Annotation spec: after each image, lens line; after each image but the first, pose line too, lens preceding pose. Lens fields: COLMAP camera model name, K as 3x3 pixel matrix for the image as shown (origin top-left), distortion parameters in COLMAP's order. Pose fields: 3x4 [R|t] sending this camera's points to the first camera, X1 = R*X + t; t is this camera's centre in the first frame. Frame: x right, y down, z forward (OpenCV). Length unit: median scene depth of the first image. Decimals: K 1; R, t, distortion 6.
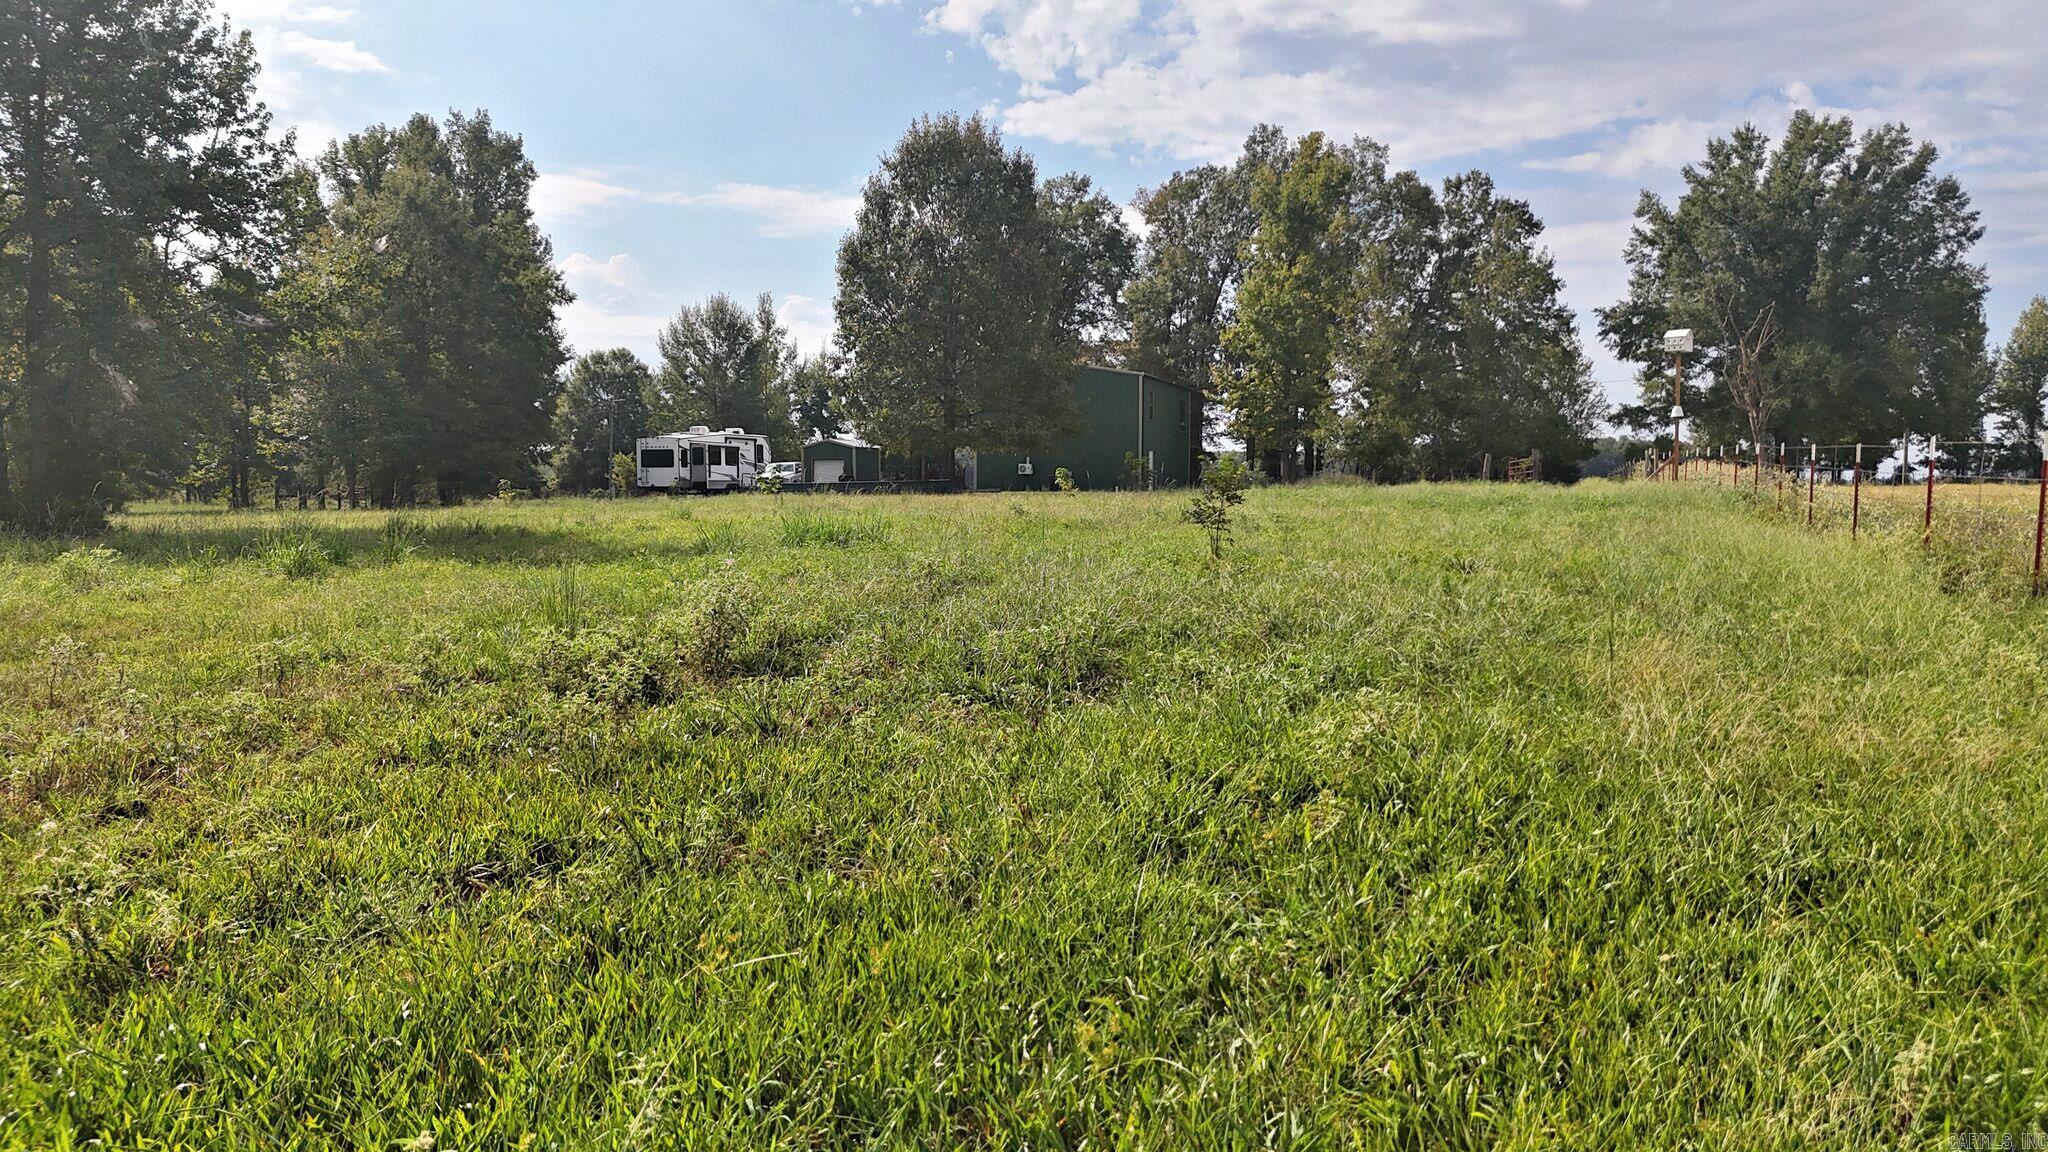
lens RADIAL K [[1505.8, 0, 1031.0], [0, 1505.8, 567.2], [0, 0, 1]] dist [0.098787, -0.131456]
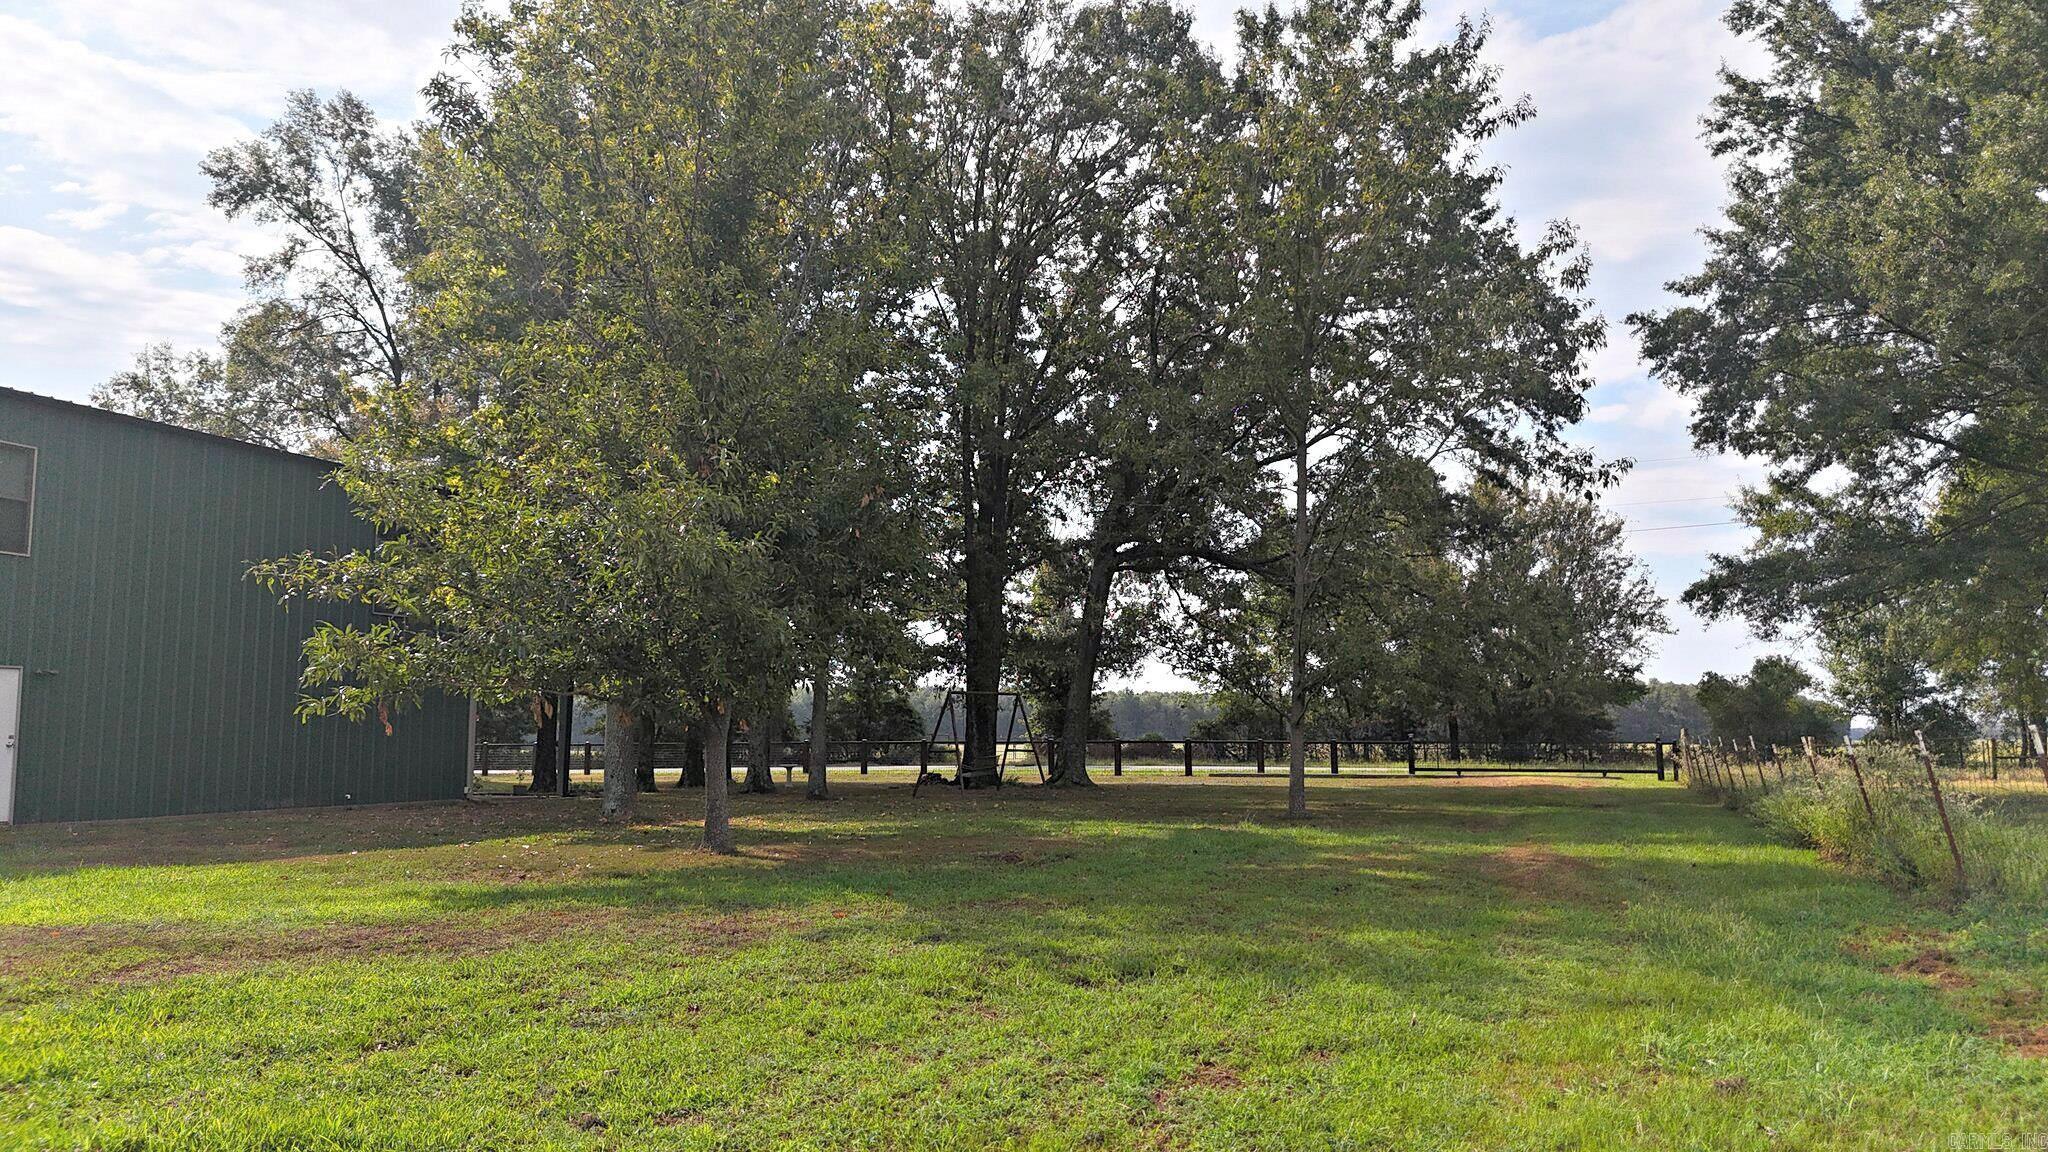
lens RADIAL K [[1505.8, 0, 1031.0], [0, 1505.8, 567.2], [0, 0, 1]] dist [0.098787, -0.131456]
pose [[0.999859, -0.012495, -0.011246, 0.210197], [0.010447, 0.985957, -0.166675, -0.040005], [0.013171, 0.166534, 0.985948, 0.595917]]
